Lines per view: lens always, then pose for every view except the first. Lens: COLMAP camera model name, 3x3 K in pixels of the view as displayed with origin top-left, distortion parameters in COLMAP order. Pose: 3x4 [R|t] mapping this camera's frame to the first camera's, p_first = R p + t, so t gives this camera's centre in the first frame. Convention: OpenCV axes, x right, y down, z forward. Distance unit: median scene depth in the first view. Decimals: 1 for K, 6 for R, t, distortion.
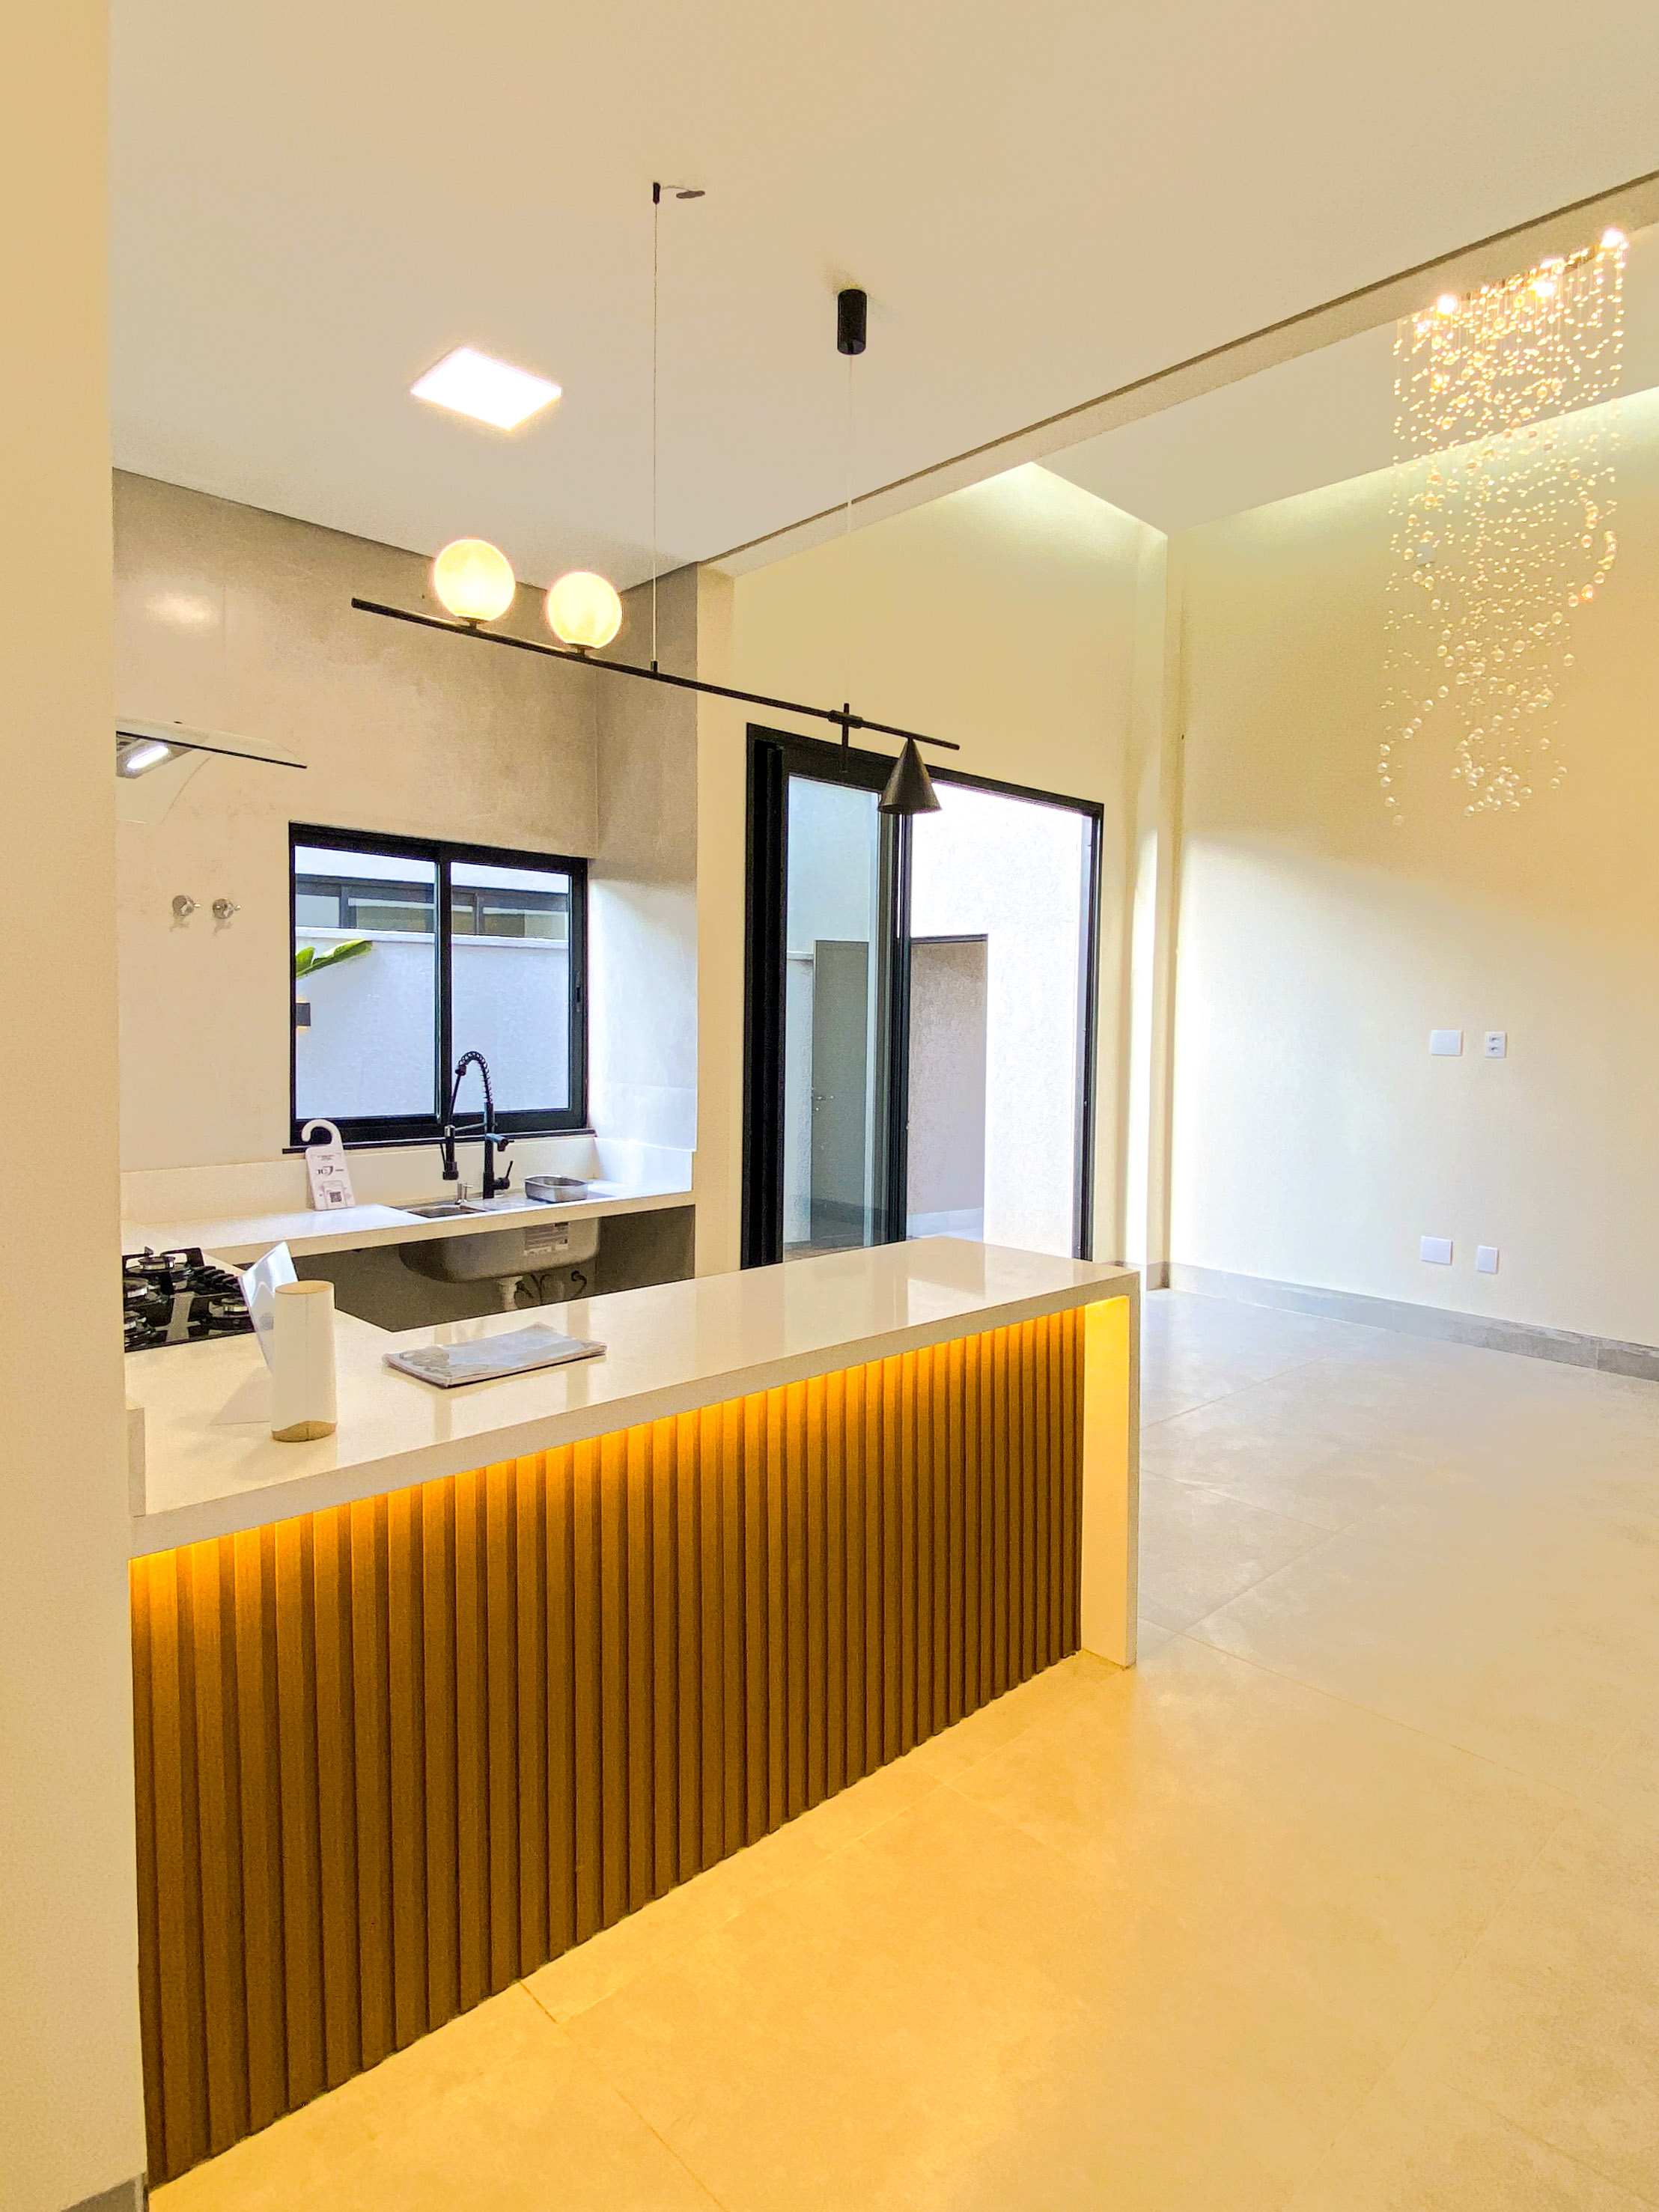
lens RADIAL K [[1251.4, 0, 866.0], [0, 1251.4, 1075.1], [0, 0, 1]] dist [-0.002388, -0.000469]
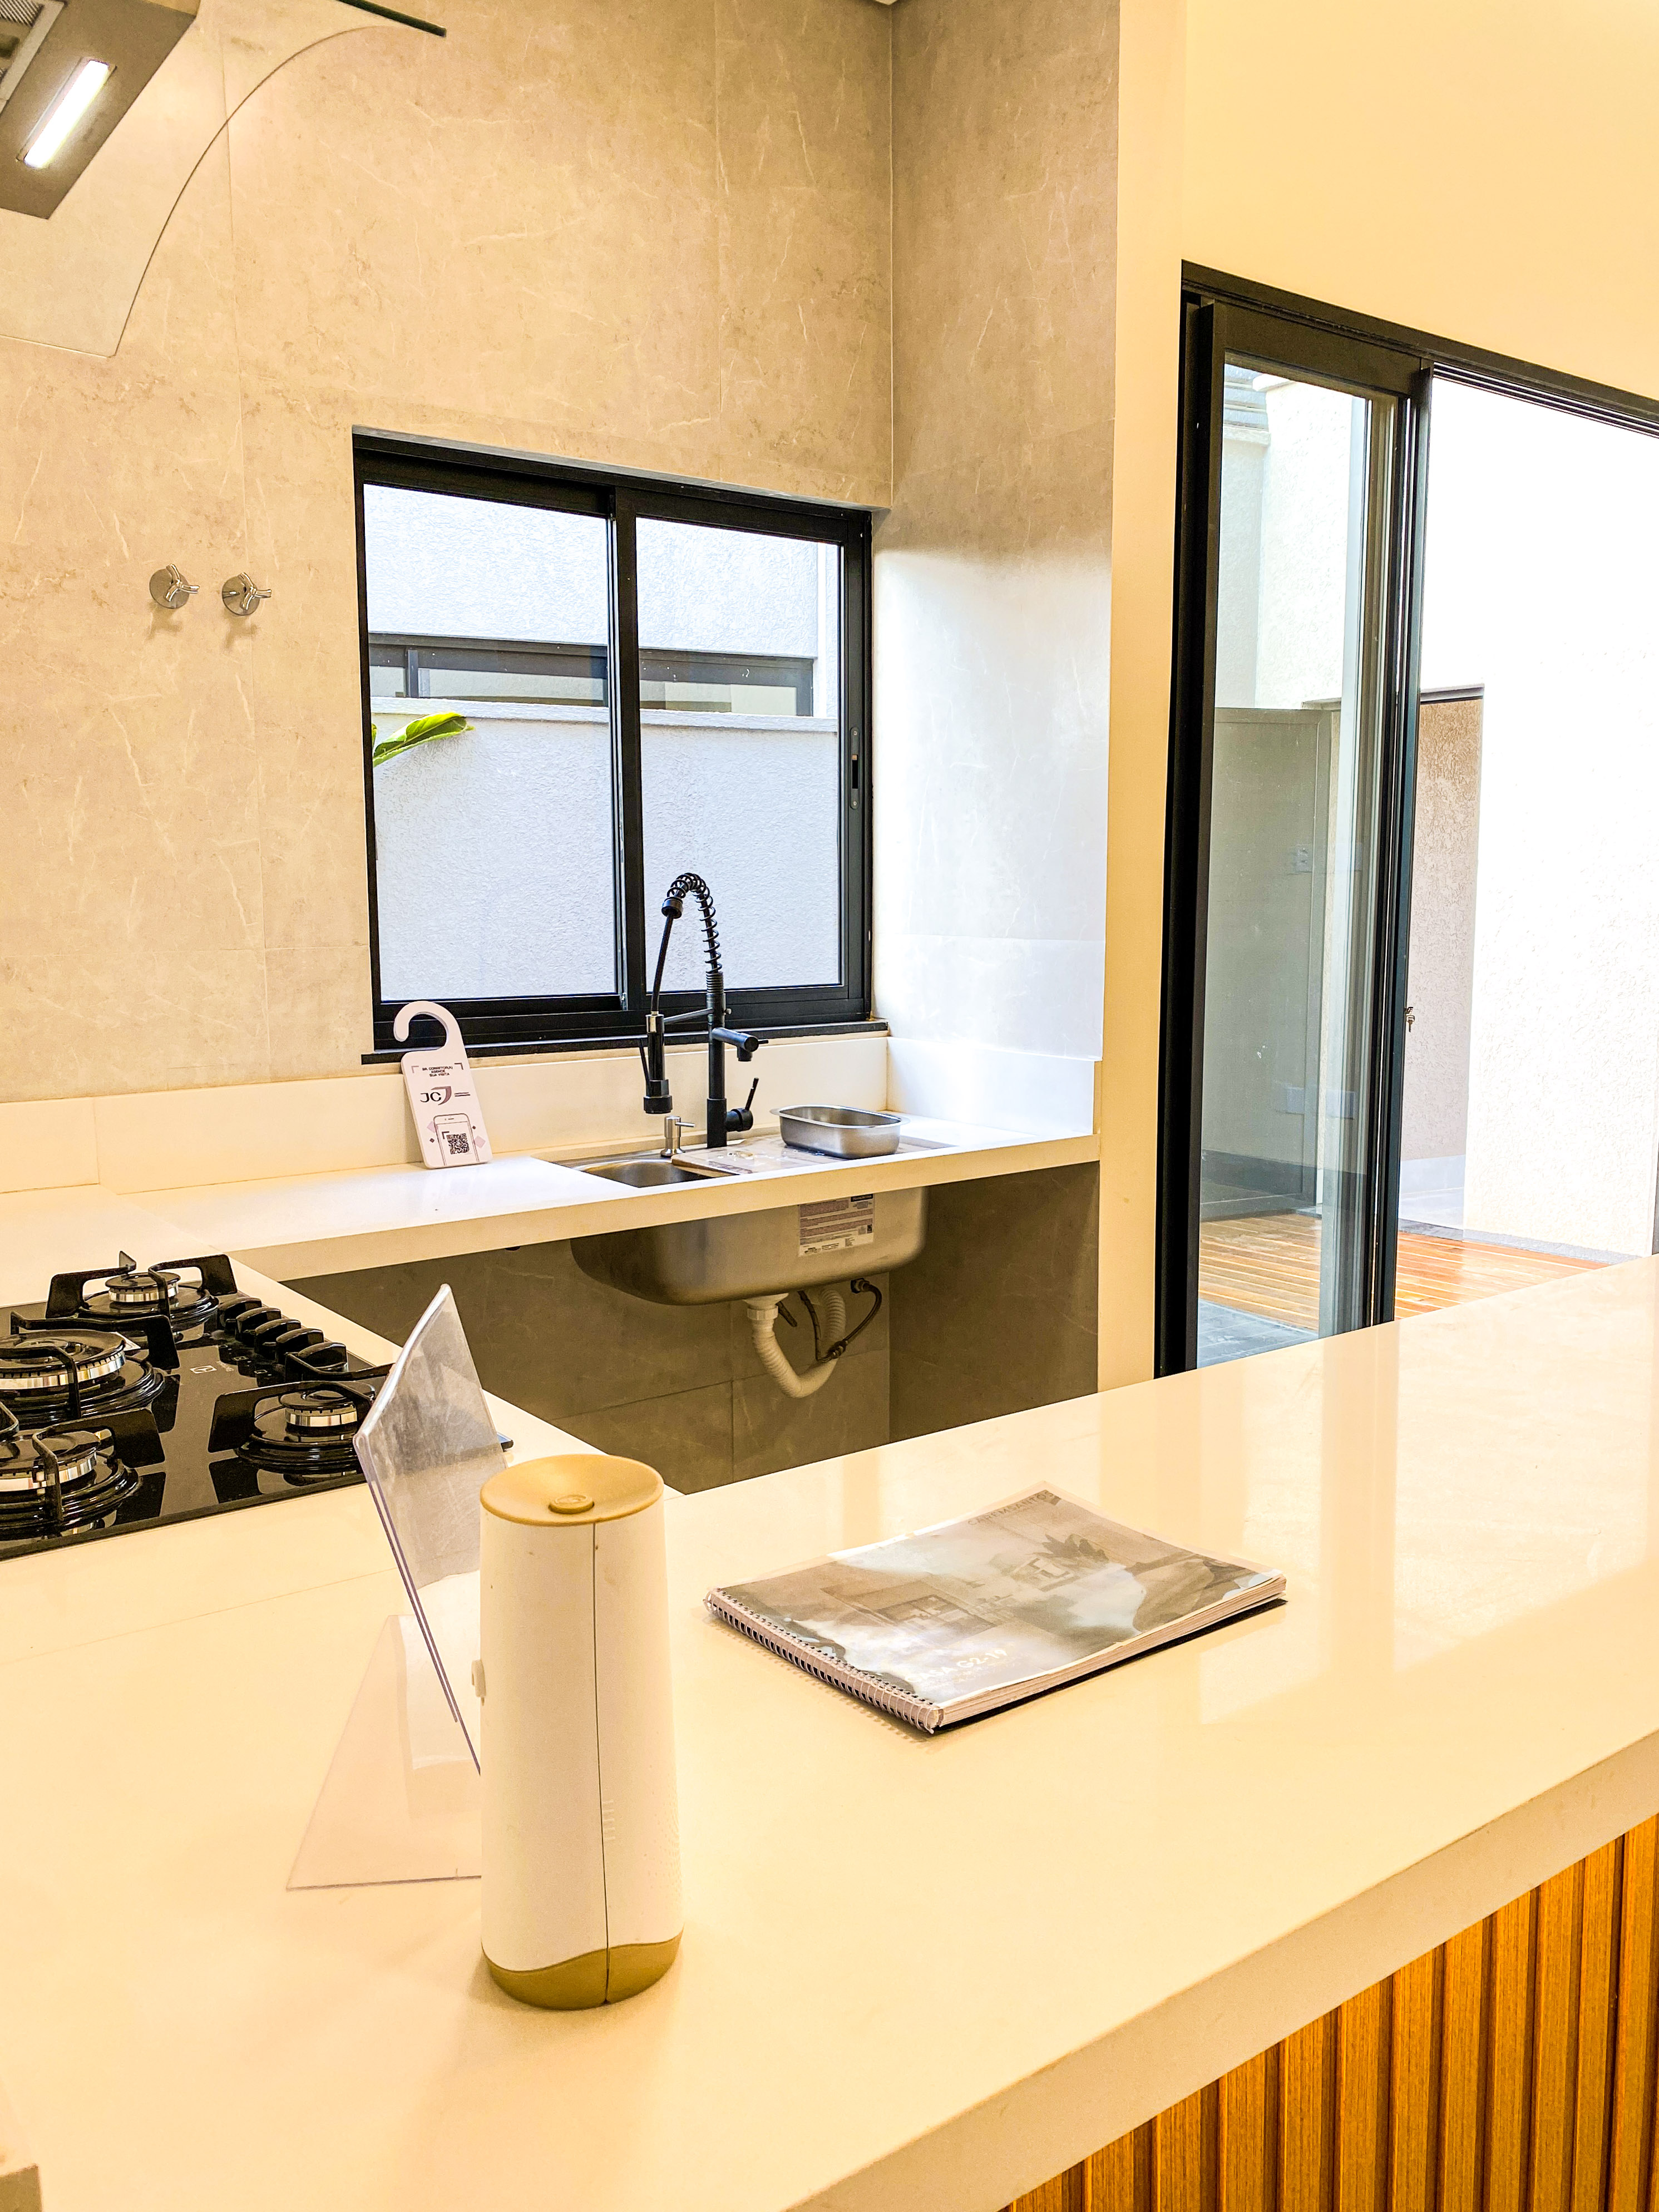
lens RADIAL K [[1764.4, 0, 825.5], [0, 1764.4, 1100.8], [0, 0, 1]] dist [0.053142, -0.069180]
pose [[0.987863, 0.004297, -0.155268, -0.140928], [0.007985, 0.996891, 0.078392, 0.019117], [0.155122, -0.078680, 0.984757, 0.260187]]
